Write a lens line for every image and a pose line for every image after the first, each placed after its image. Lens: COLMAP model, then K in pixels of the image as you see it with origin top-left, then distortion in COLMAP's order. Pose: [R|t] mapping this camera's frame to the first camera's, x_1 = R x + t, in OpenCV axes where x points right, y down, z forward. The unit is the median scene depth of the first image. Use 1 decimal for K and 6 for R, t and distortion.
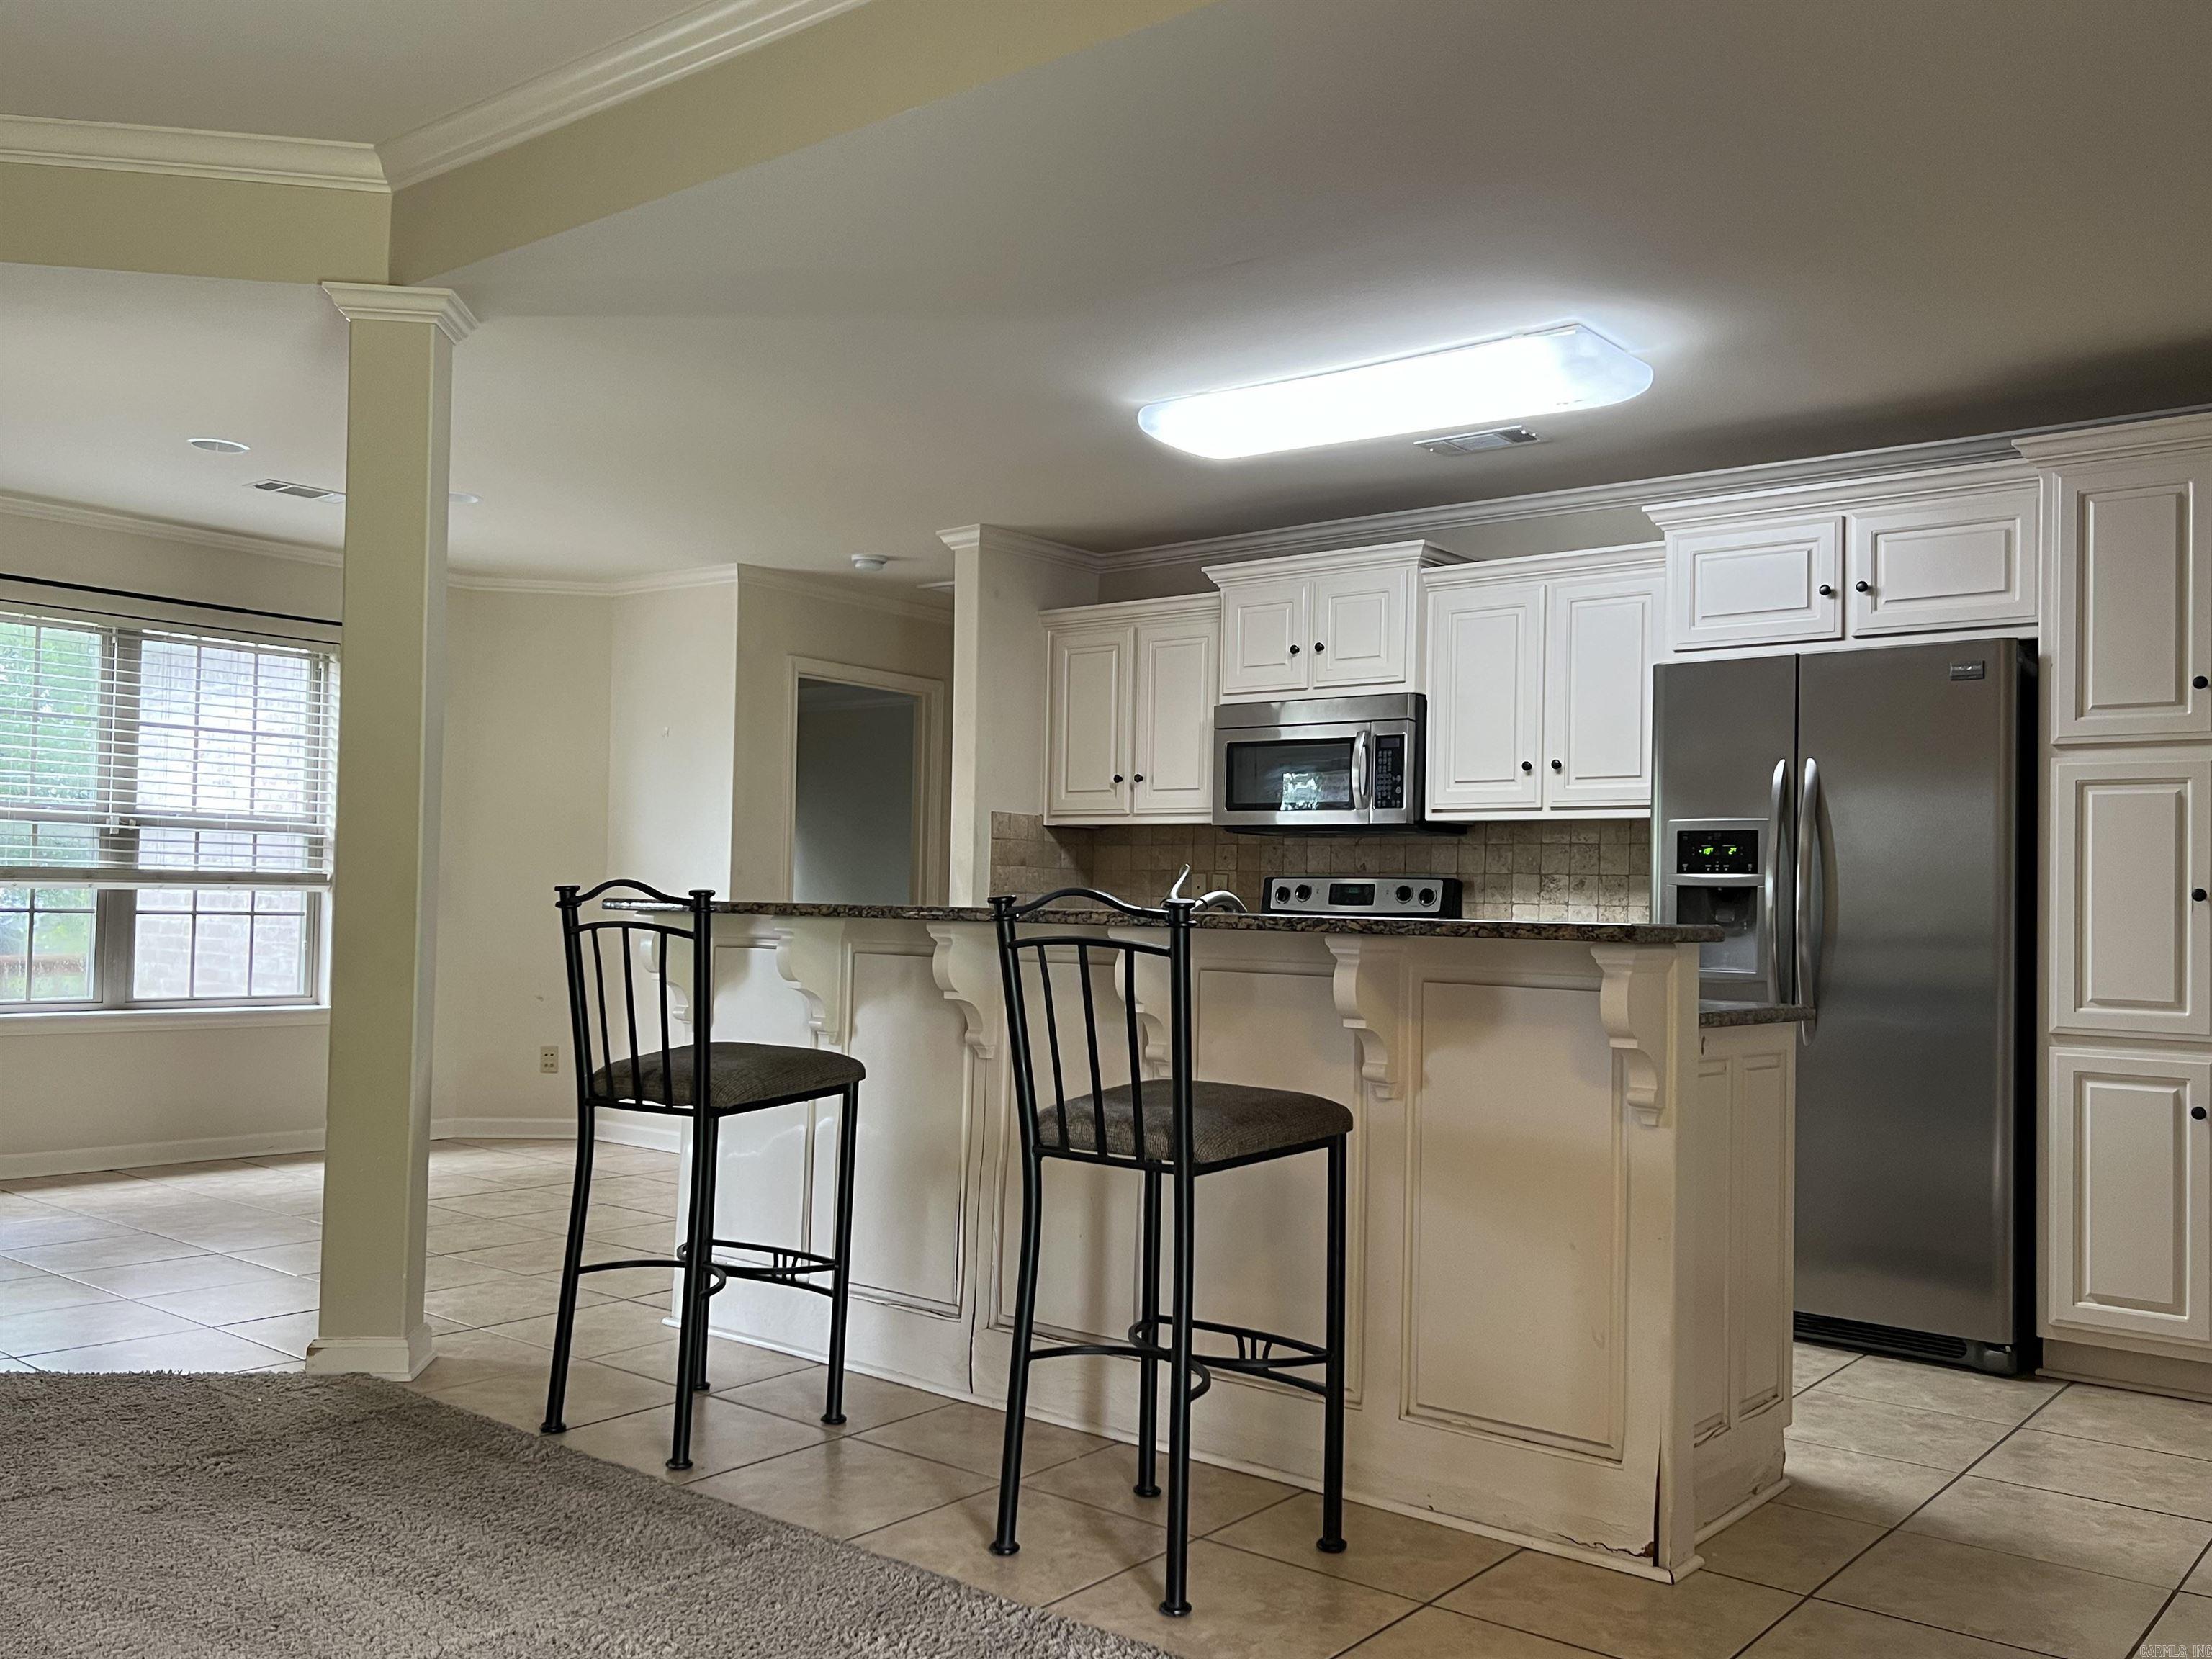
lens RADIAL K [[1866.3, 0, 1106.0], [0, 1866.3, 829.5], [0, 0, 1]] dist [0.107983, -0.166686]
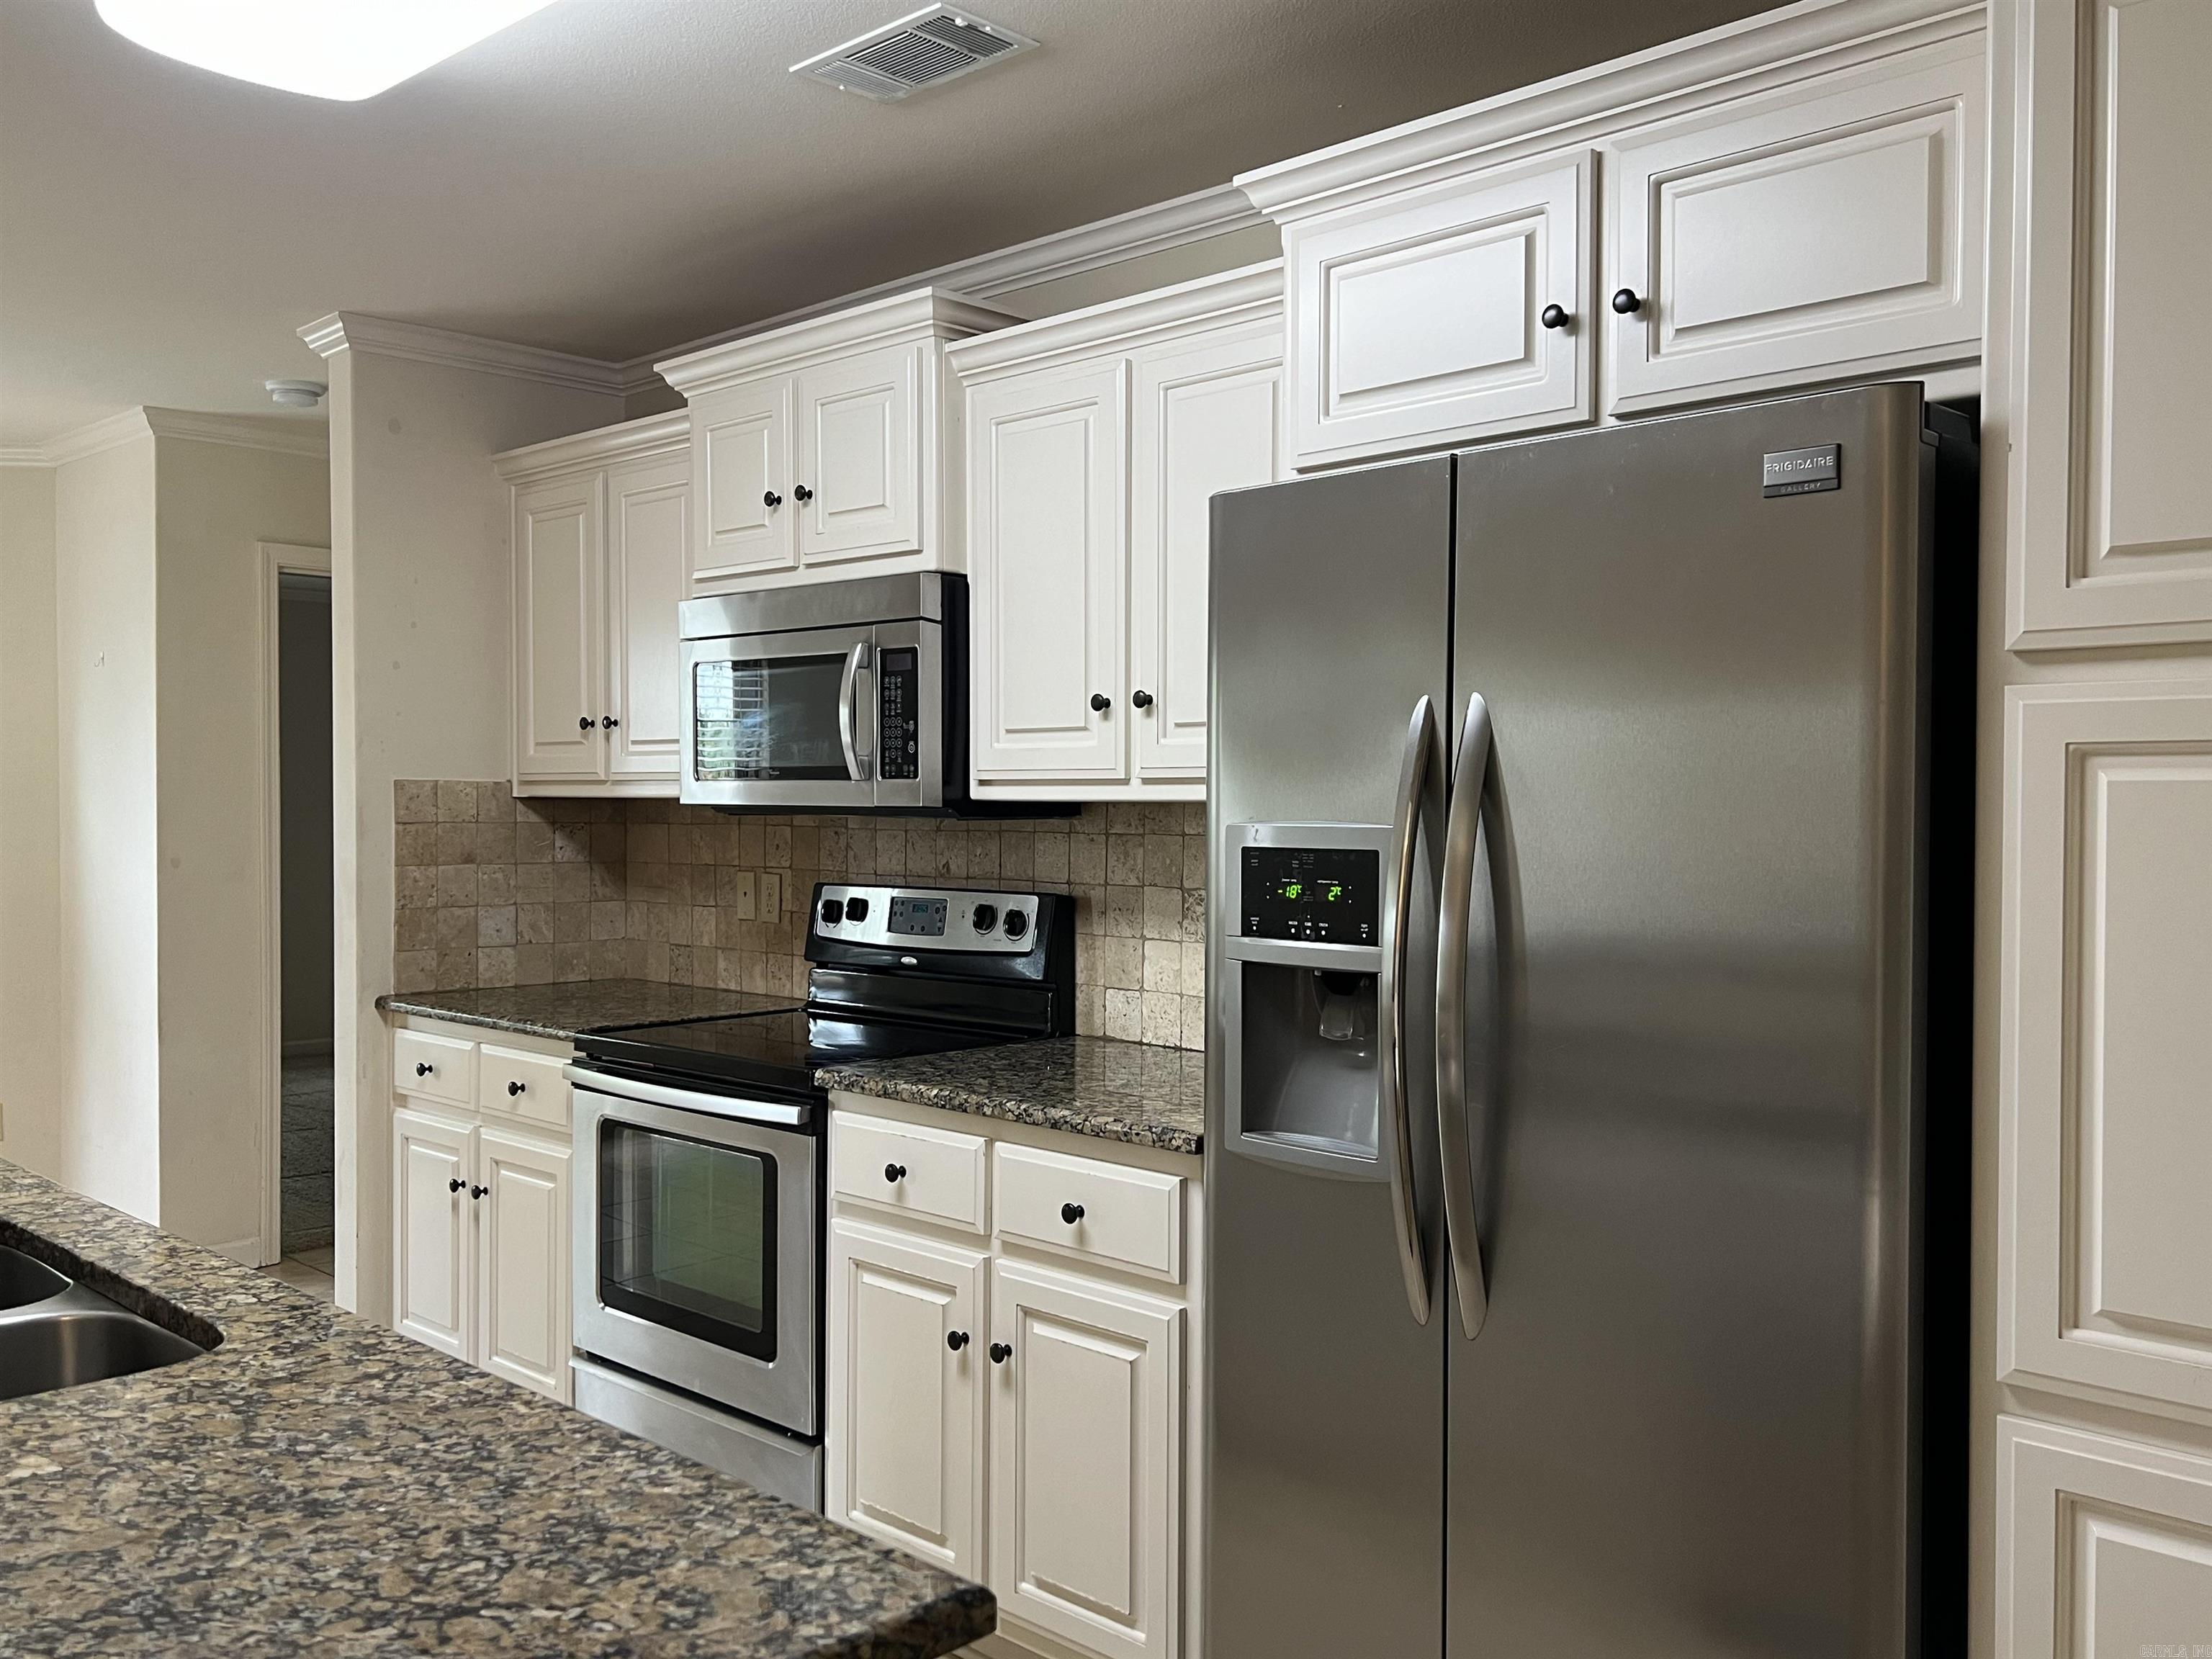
lens RADIAL K [[1866.3, 0, 1106.0], [0, 1866.3, 829.5], [0, 0, 1]] dist [0.107983, -0.166686]
pose [[0.996643, -0.015645, -0.080362, 0.259314], [0.019802, 0.998492, 0.051196, -0.023861], [0.079439, -0.052616, 0.995450, 0.447916]]
